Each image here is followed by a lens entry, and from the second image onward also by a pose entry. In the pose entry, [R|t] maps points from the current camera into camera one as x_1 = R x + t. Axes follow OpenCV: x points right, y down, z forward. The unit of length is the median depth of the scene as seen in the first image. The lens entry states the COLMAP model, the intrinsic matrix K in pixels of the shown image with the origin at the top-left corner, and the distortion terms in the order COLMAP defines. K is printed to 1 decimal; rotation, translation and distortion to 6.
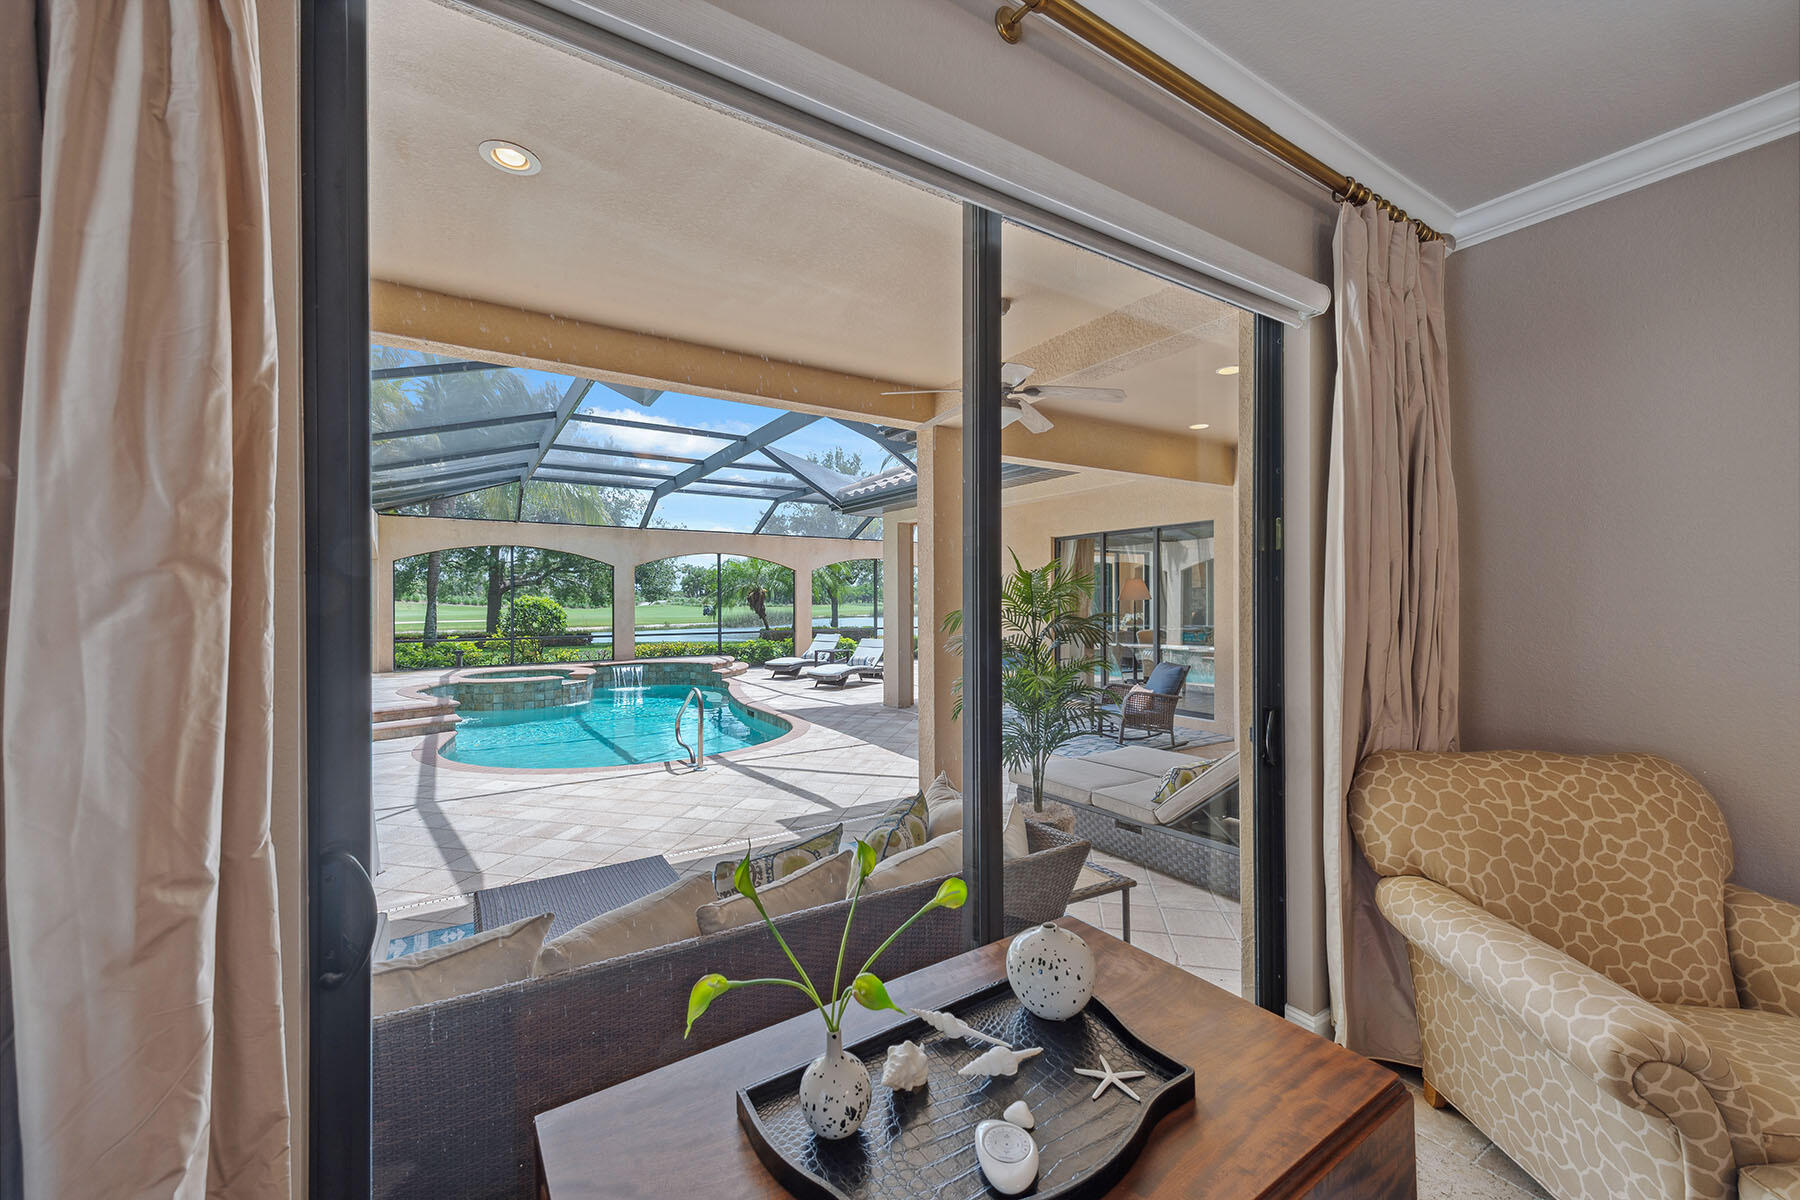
lens RADIAL K [[695.7, 0, 892.5], [0, 695.7, 606.4], [0, 0, 1]] dist [0.015609, -0.005834]
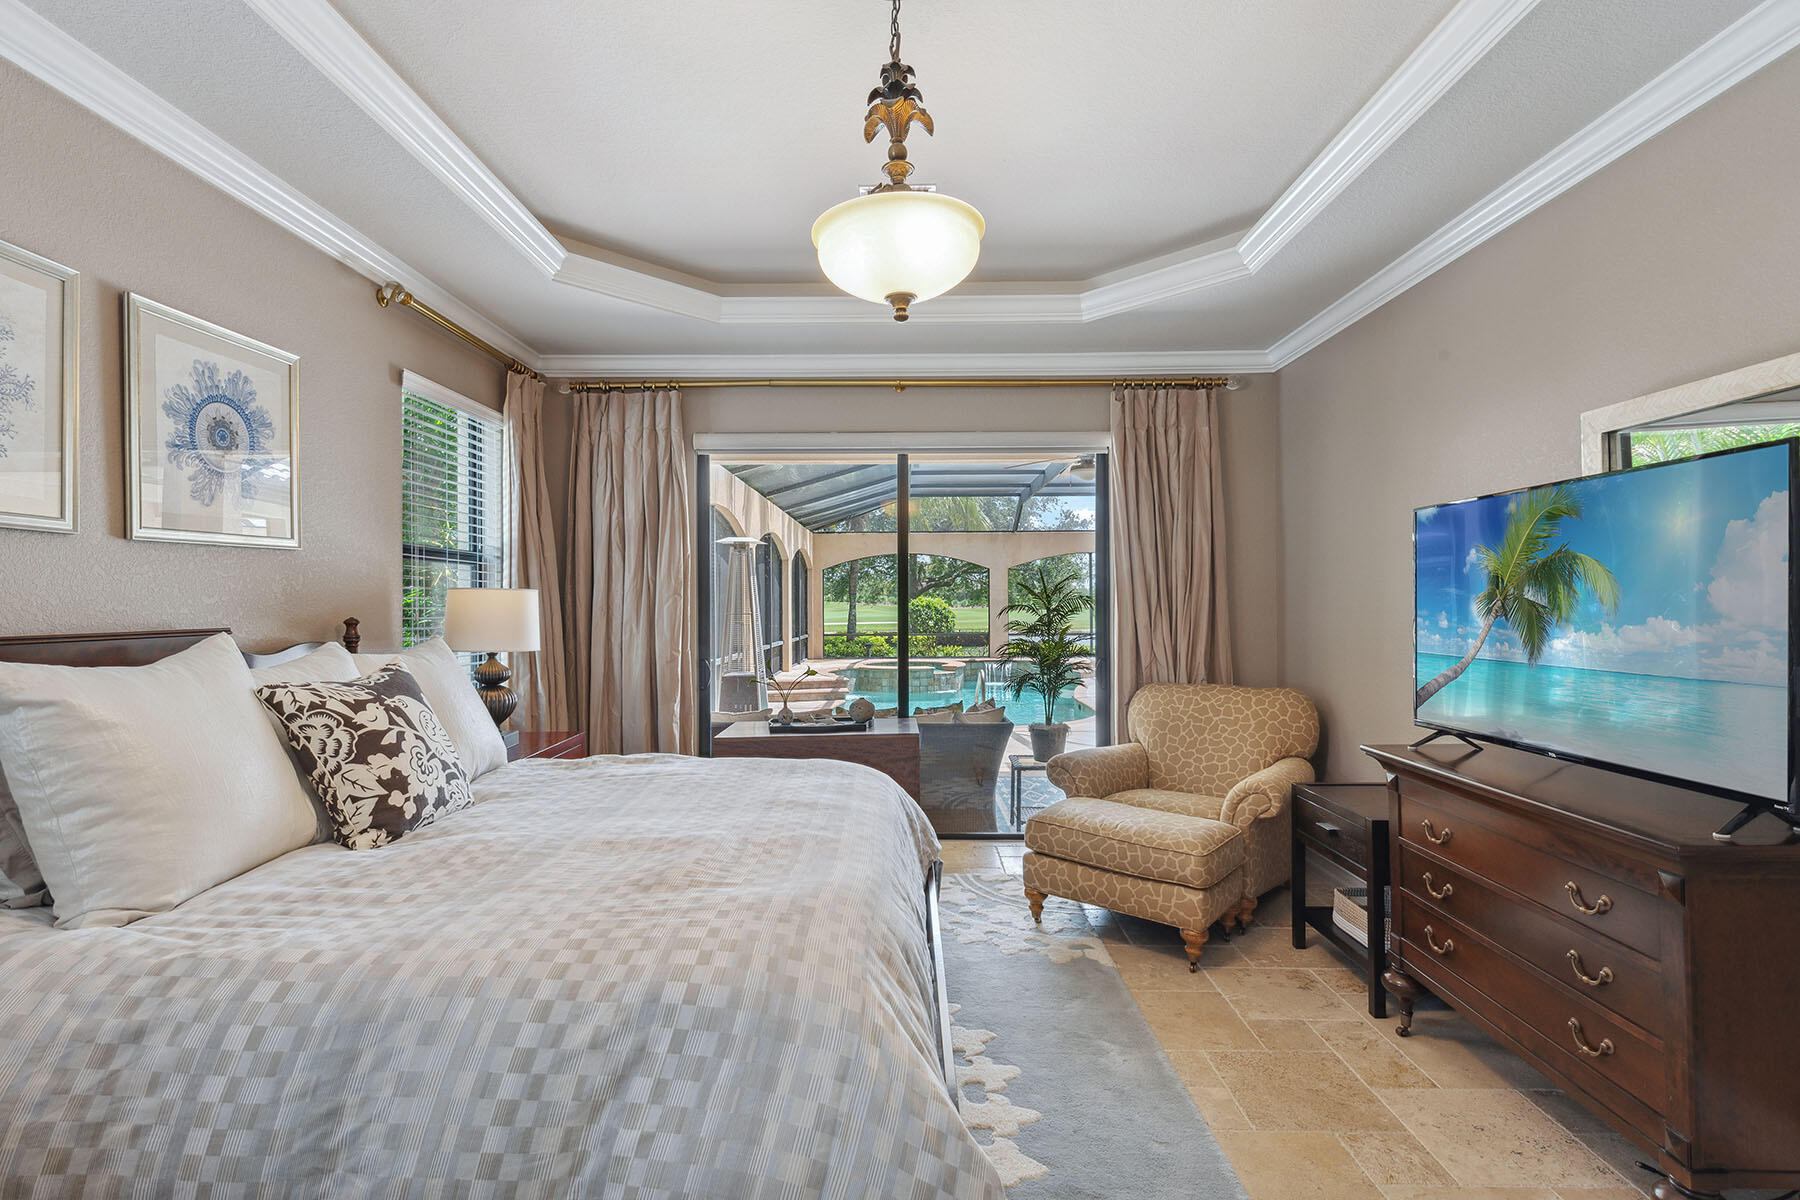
lens RADIAL K [[861.4, 0, 900.0], [0, 861.4, 600.0], [0, 0, 1]] dist [0.000347, 0.000001]
pose [[0.840752, -0.004008, -0.541405, 0.200624], [-0.000814, 0.999962, -0.008667, 0.001997], [0.541420, 0.007727, 0.840717, -0.181396]]
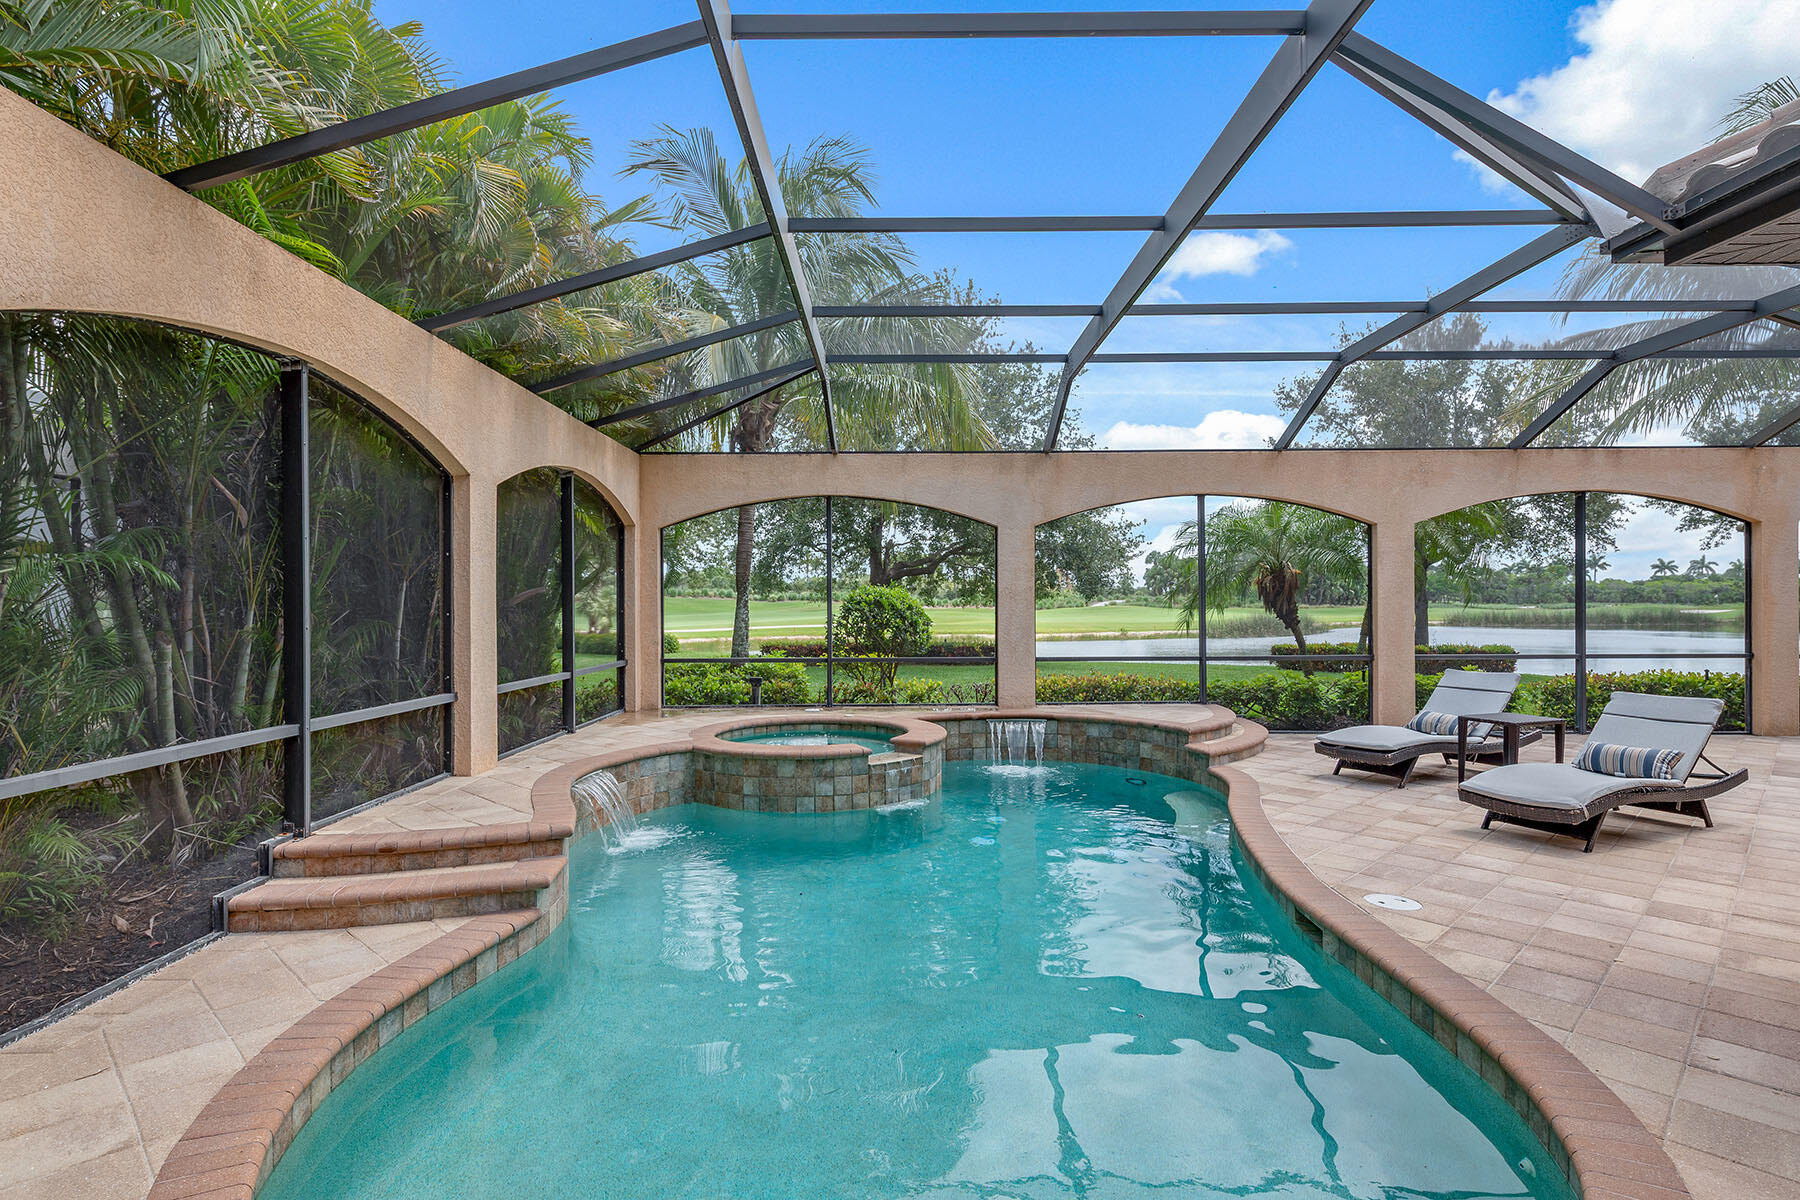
lens RADIAL K [[894.9, 0, 893.9], [0, 894.9, 605.0], [0, 0, 1]] dist [0.000778, 0.000080]
pose [[0.843152, -0.000962, -0.537674, -0.104832], [-0.000818, 0.999995, -0.003073, 0.003616], [0.537675, 0.003030, 0.843147, 0.397074]]
